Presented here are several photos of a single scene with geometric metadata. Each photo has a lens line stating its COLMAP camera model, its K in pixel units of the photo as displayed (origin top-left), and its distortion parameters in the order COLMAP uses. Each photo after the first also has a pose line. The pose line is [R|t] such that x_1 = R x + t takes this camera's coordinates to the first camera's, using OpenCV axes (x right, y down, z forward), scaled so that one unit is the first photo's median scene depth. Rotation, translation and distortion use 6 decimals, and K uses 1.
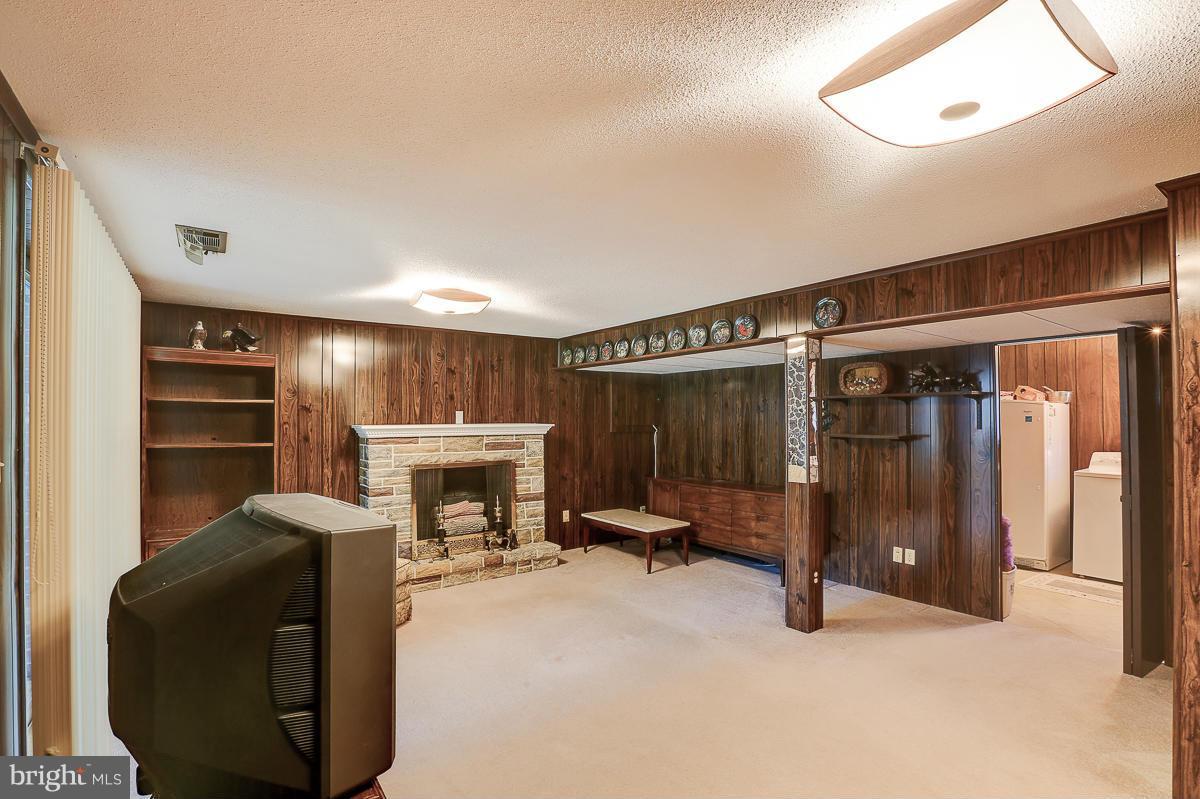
lens RADIAL K [[557.4, 0, 597.8], [0, 557.4, 411.6], [0, 0, 1]] dist [-0.024126, 0.000366]
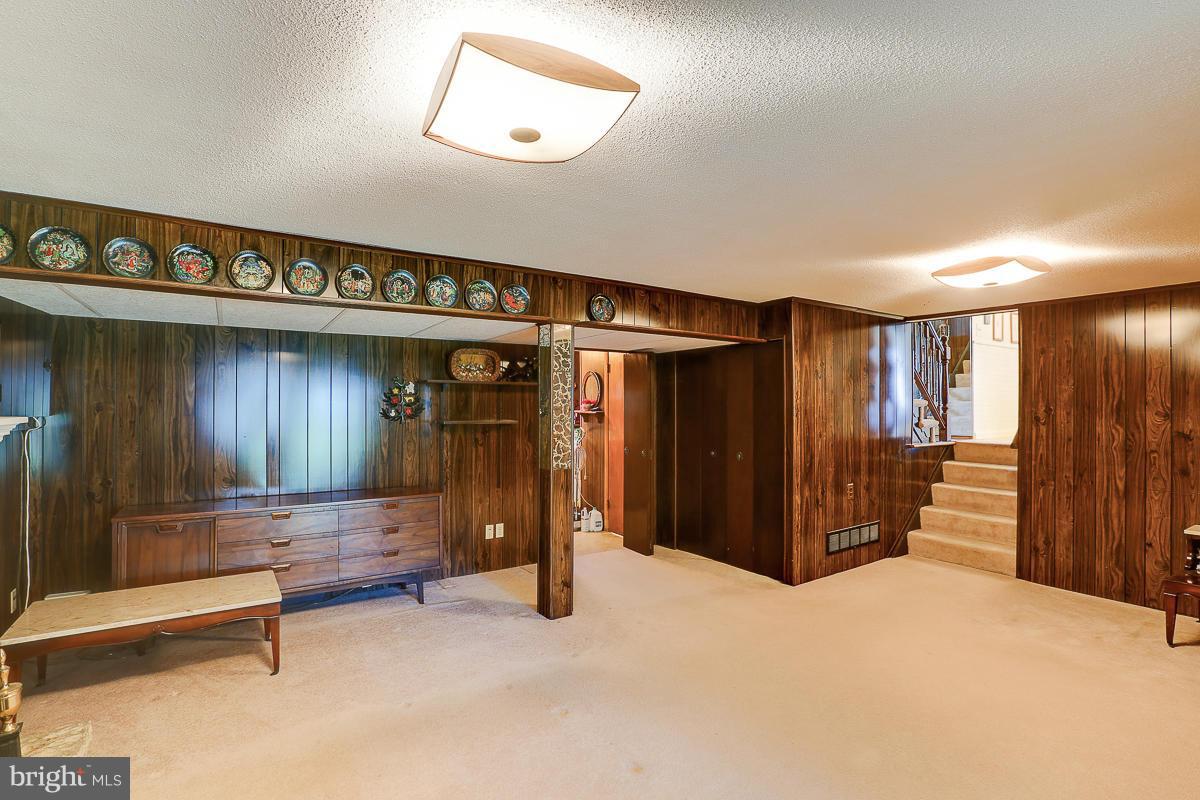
lens RADIAL K [[557.4, 0, 597.6], [0, 557.4, 400.4], [0, 0, 1]] dist [-0.024126, 0.000366]
pose [[0.059696, 0.010403, 0.998162, -0.536722], [-0.014973, 0.999843, -0.009525, 0.011529], [-0.998104, -0.014377, 0.059843, 0.745722]]
